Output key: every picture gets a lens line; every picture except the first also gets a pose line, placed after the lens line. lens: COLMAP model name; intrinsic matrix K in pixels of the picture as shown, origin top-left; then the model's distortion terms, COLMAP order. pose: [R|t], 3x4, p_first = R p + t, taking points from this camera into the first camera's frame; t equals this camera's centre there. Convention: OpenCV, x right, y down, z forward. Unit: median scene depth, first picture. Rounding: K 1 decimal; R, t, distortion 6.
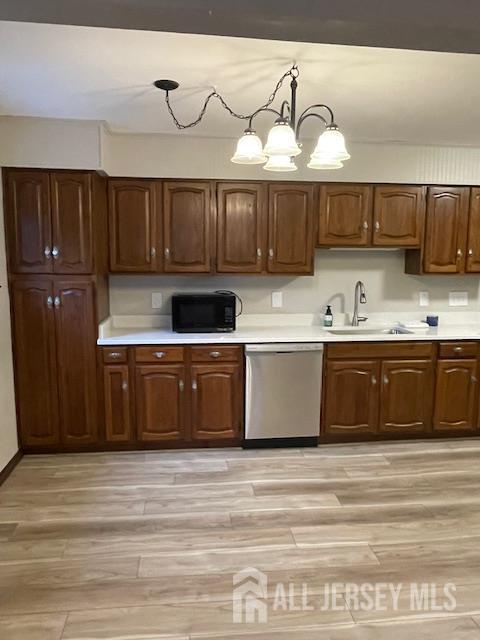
lens RADIAL K [[470.1, 0, 235.0], [0, 470.1, 319.2], [0, 0, 1]] dist [-0.000789, -0.008735]
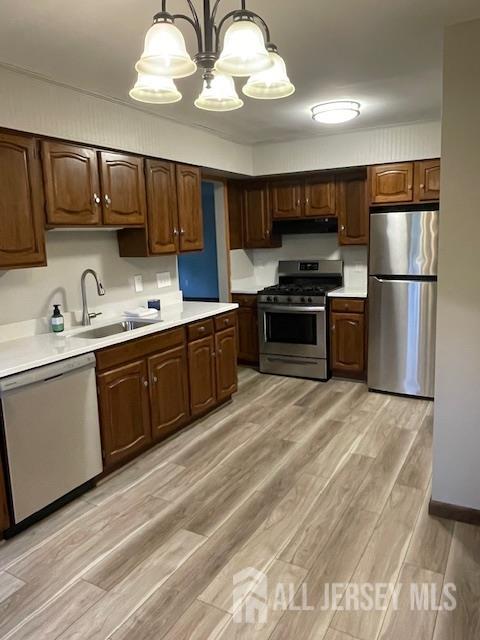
lens RADIAL K [[470.1, 0, 239.9], [0, 470.1, 319.9], [0, 0, 1]] dist [-0.000789, -0.008735]
pose [[0.584892, -0.165822, 0.793980, -0.265358], [0.146958, 0.984343, 0.097321, -0.039587], [-0.797687, 0.059759, 0.600104, 0.348362]]
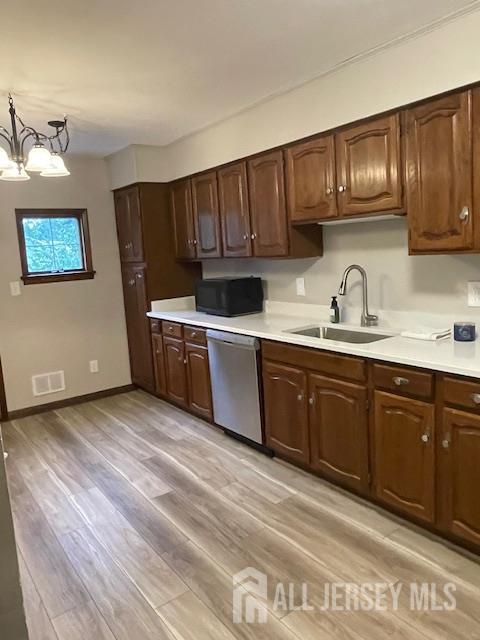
lens RADIAL K [[470.1, 0, 236.8], [0, 470.1, 317.2], [0, 0, 1]] dist [-0.000789, -0.008735]
pose [[0.491225, 0.091153, -0.866250, 0.906195], [-0.053899, 0.995784, 0.074219, -0.049615], [0.869364, 0.010232, 0.494067, 0.536544]]
